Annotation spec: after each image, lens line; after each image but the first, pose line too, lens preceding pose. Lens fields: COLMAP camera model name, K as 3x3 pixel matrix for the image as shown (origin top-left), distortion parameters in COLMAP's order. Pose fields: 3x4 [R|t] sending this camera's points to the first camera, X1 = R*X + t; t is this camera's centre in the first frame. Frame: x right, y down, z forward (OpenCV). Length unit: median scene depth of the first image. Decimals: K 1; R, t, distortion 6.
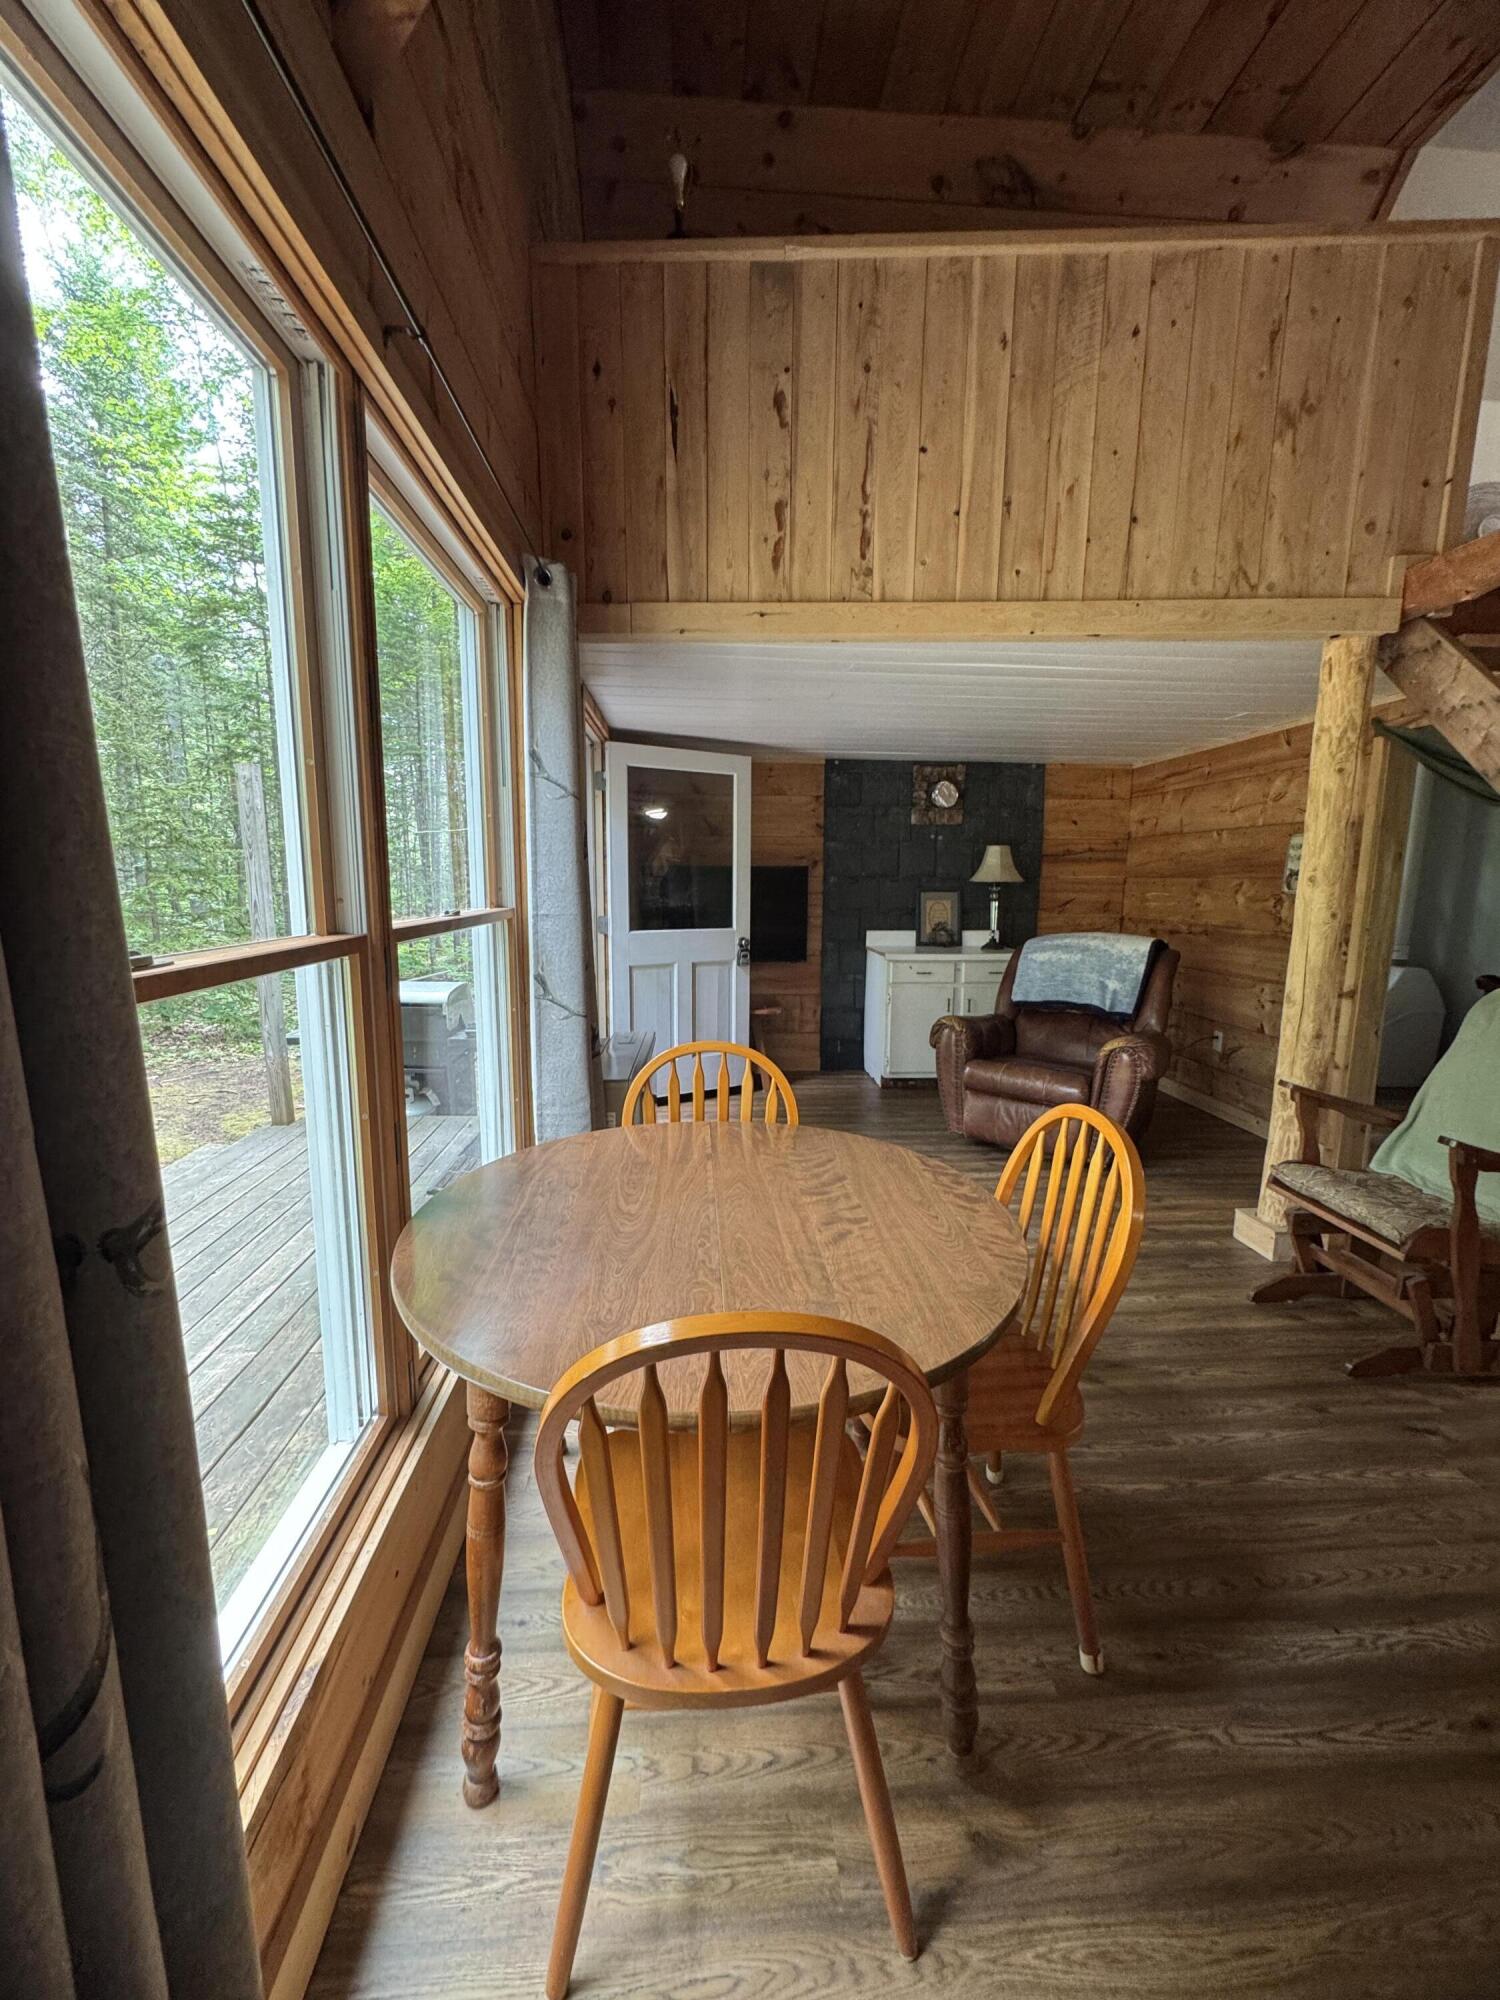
lens RADIAL K [[797.2, 0, 750.0], [0, 797.2, 1000.0], [0, 0, 1]] dist [-0.000827, 0.000062]
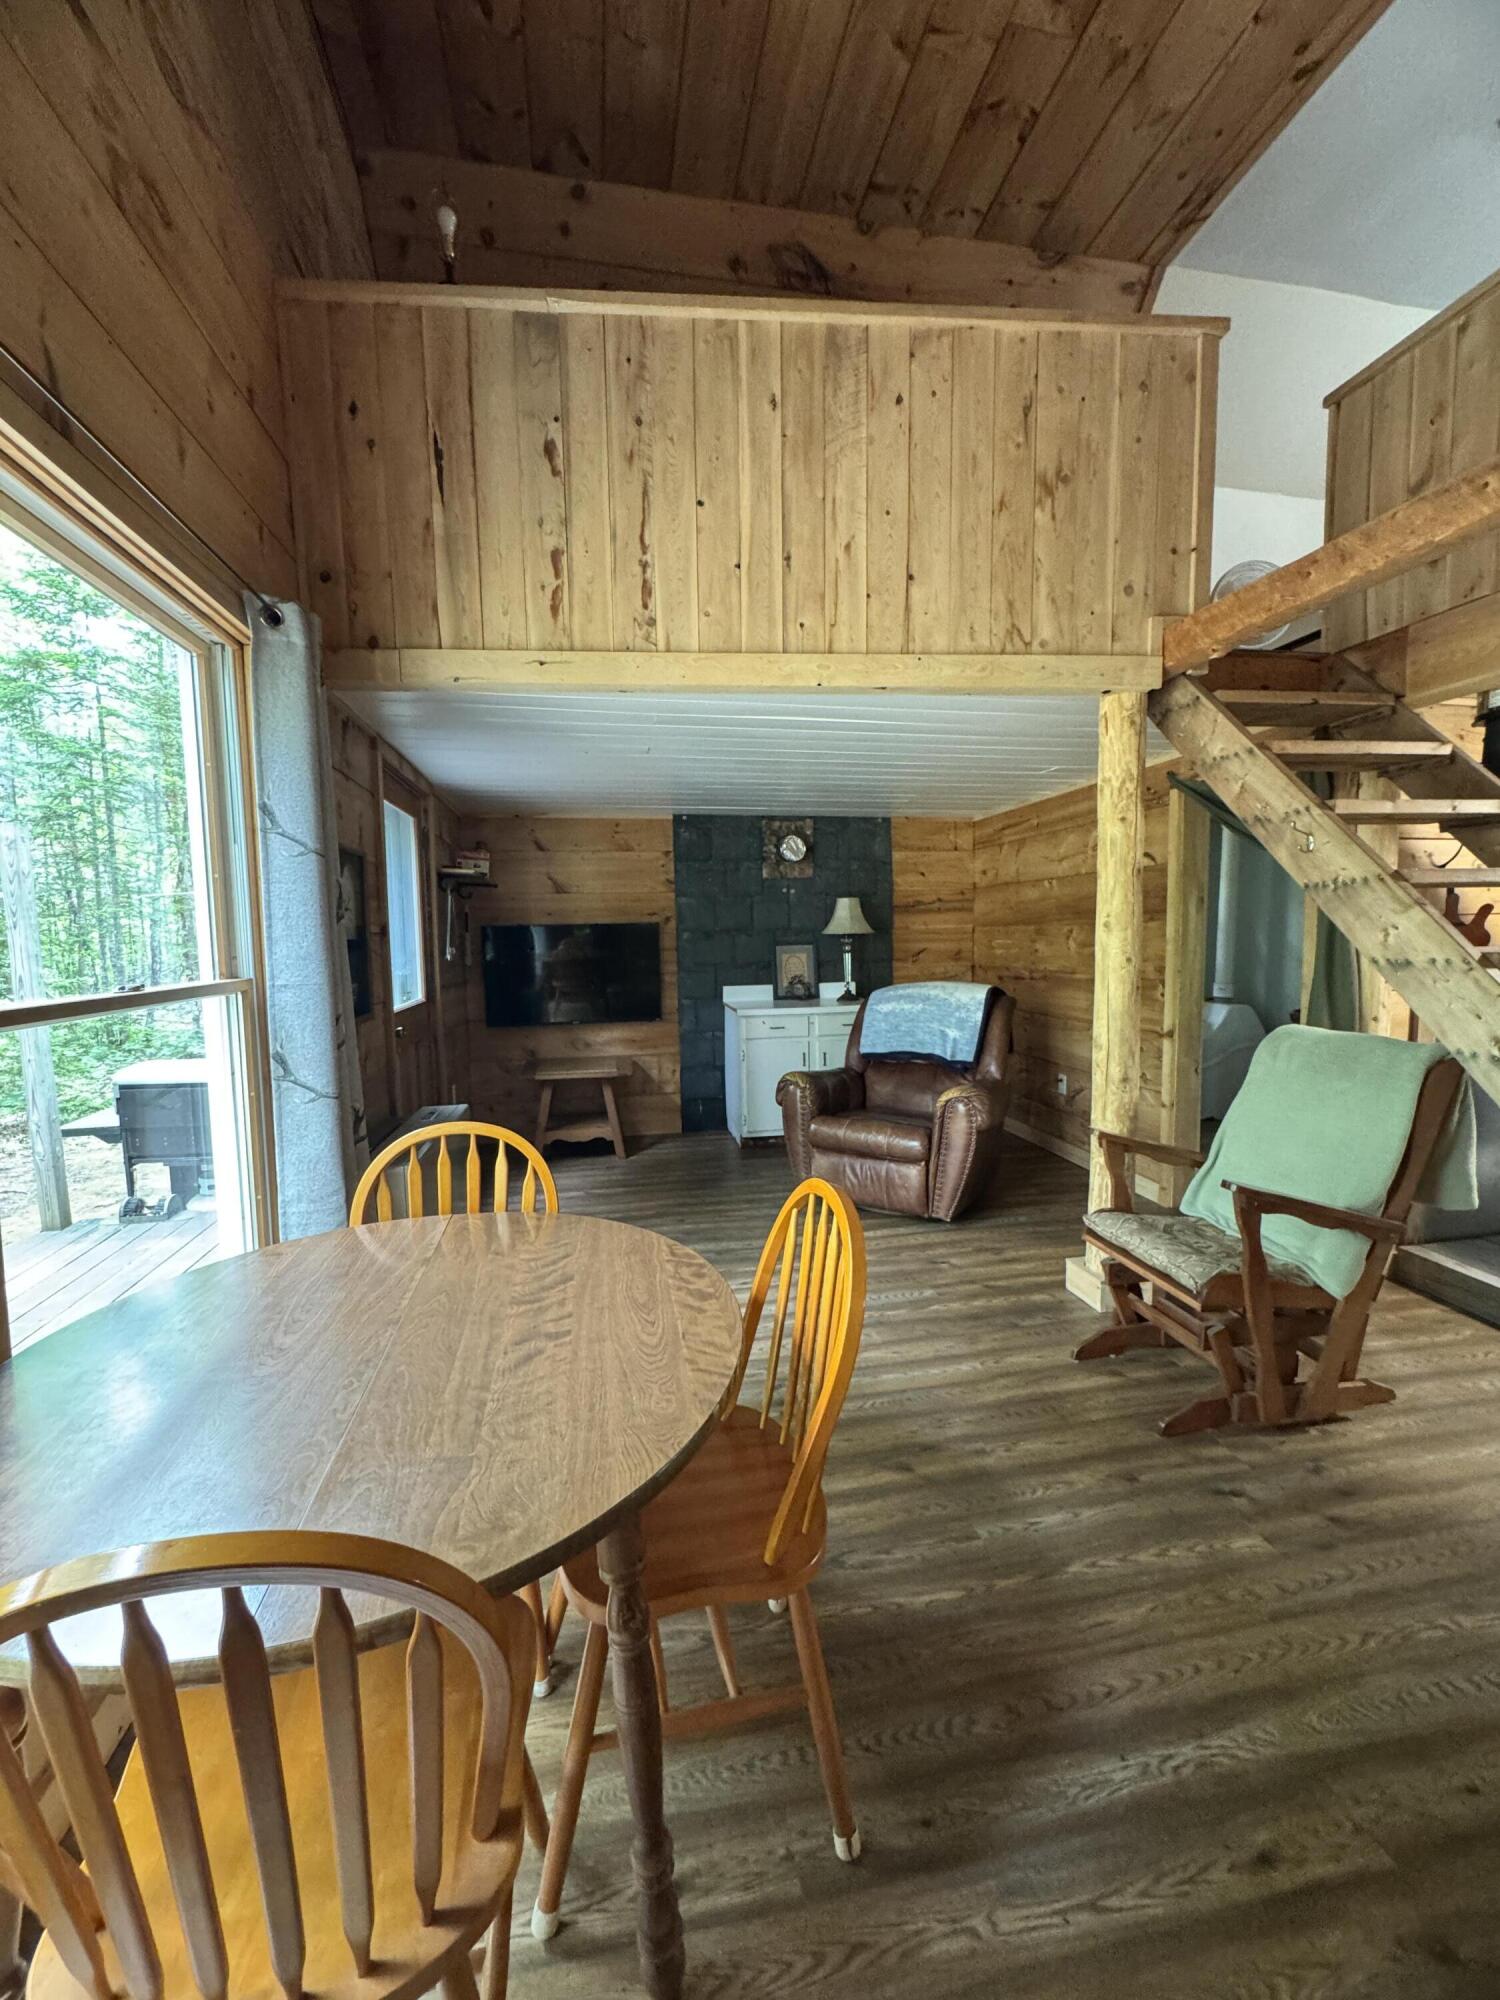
lens RADIAL K [[797.2, 0, 750.0], [0, 797.2, 1000.0], [0, 0, 1]] dist [-0.000827, 0.000062]
pose [[0.992499, -0.034116, 0.117397, 0.142322], [0.042021, 0.996965, -0.065536, -0.009798], [-0.114804, 0.069977, 0.990920, 0.058257]]
